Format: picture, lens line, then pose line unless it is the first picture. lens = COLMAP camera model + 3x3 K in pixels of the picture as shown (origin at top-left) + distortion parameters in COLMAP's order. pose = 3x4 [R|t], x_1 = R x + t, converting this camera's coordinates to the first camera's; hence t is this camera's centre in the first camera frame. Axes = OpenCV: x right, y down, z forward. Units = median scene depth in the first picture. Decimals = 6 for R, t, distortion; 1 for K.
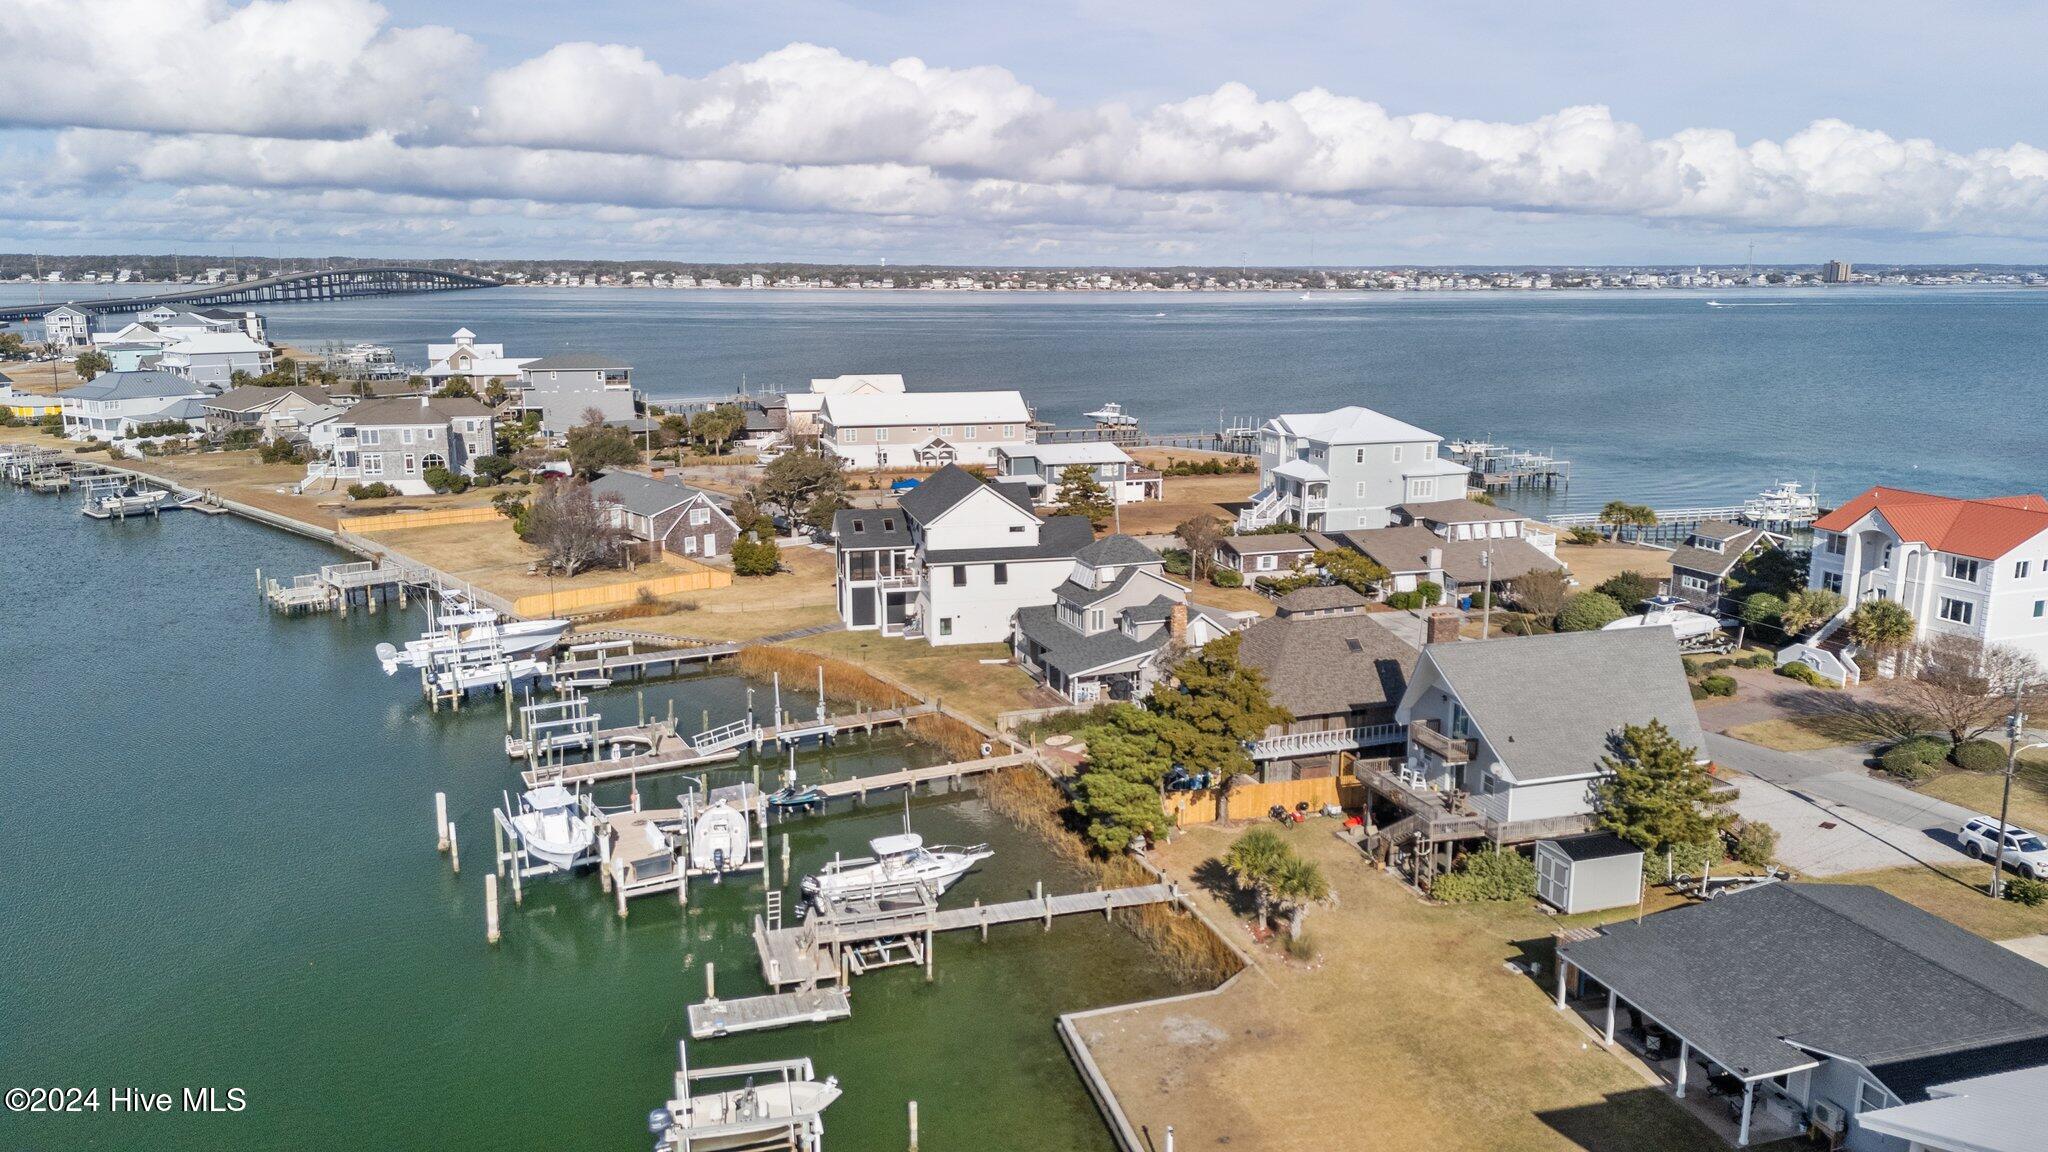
lens RADIAL K [[1497.9, 0, 1024.0], [0, 1497.9, 576.0], [0, 0, 1]] dist [0.109781, -0.122972]
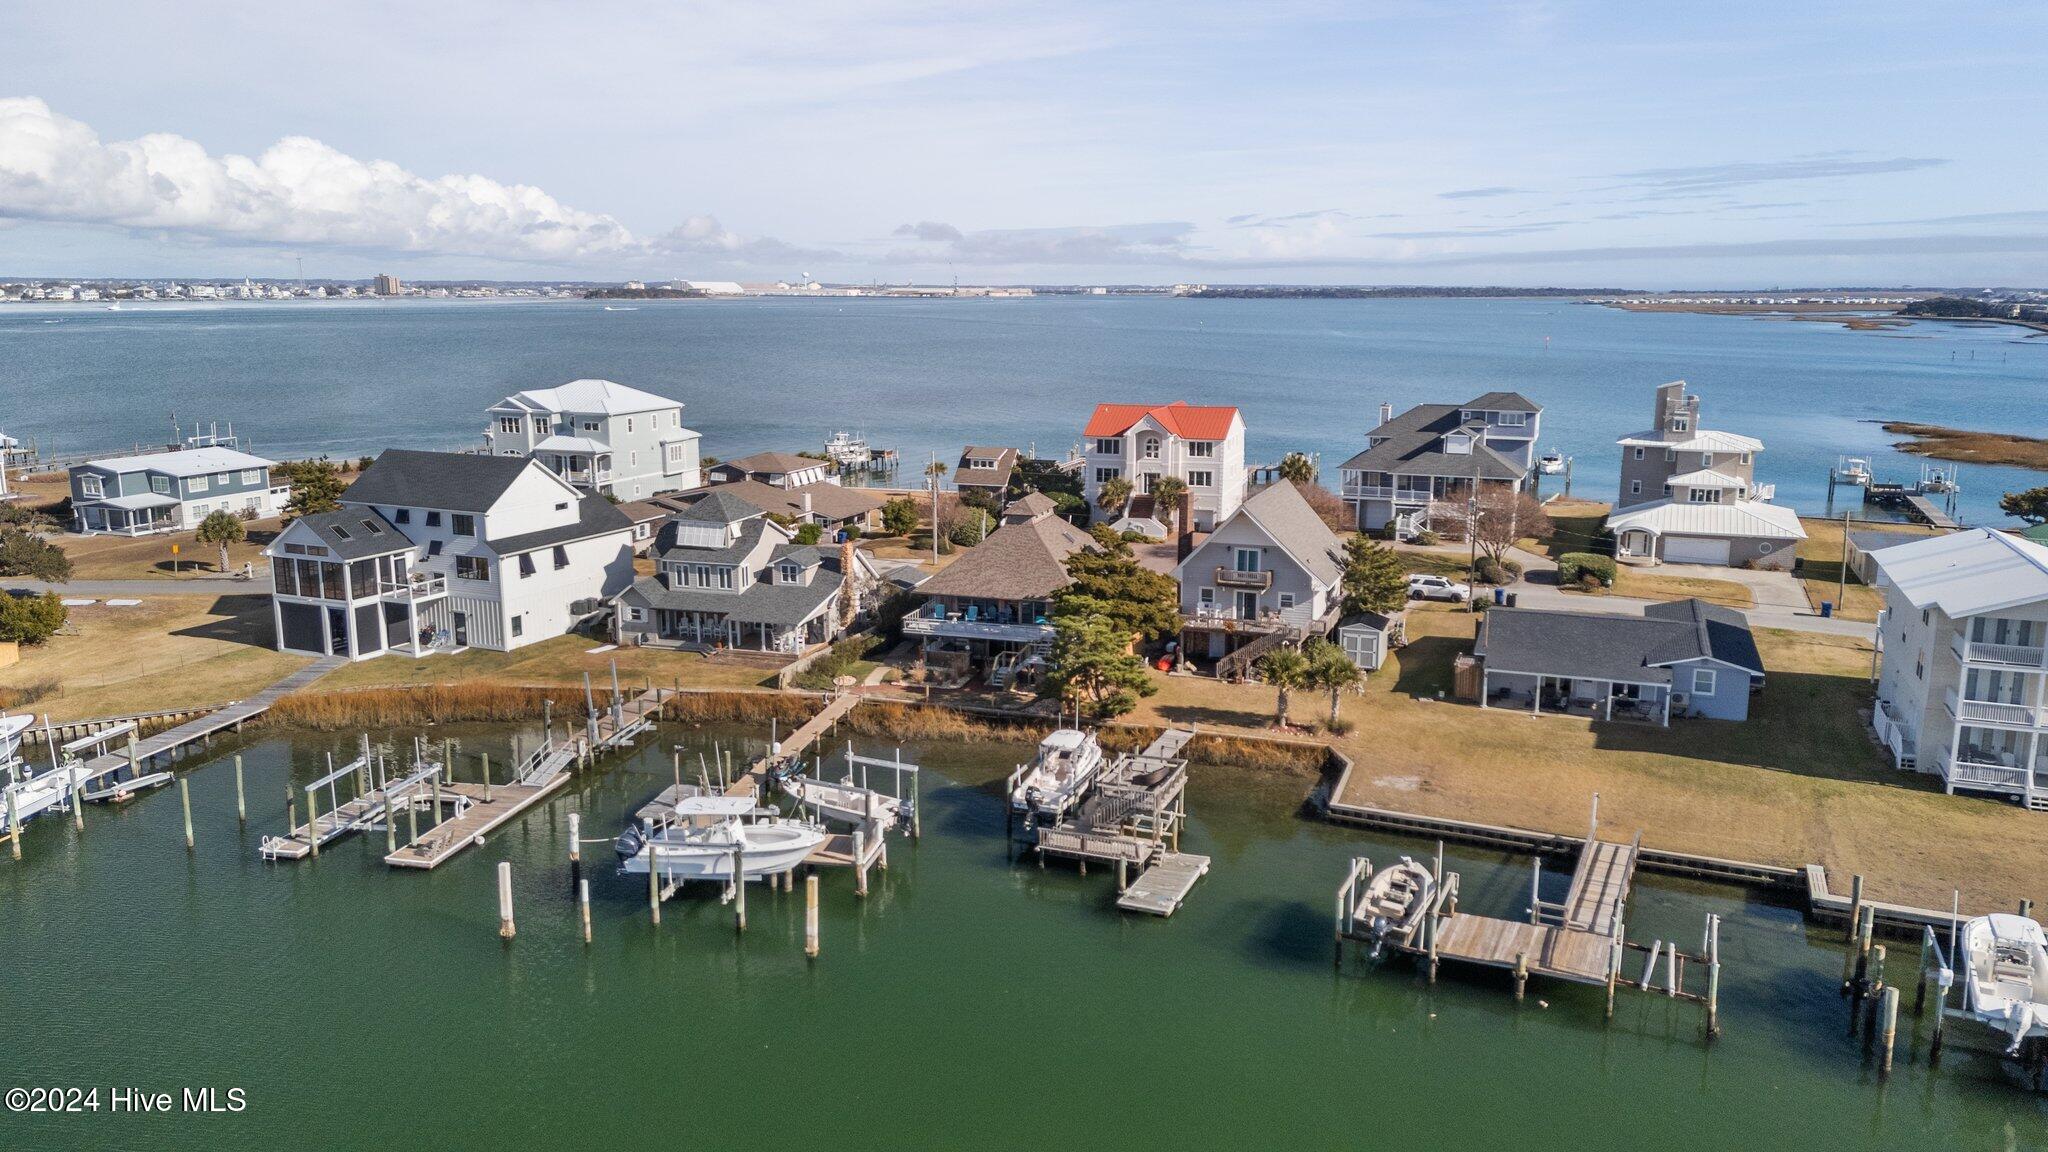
lens RADIAL K [[1497.9, 0, 1024.0], [0, 1497.9, 576.0], [0, 0, 1]] dist [0.109781, -0.122972]
pose [[0.623870, -0.151464, 0.766711, -0.414820], [0.158843, 0.985138, 0.065365, -0.004112], [-0.765216, 0.081008, 0.638657, 0.158109]]
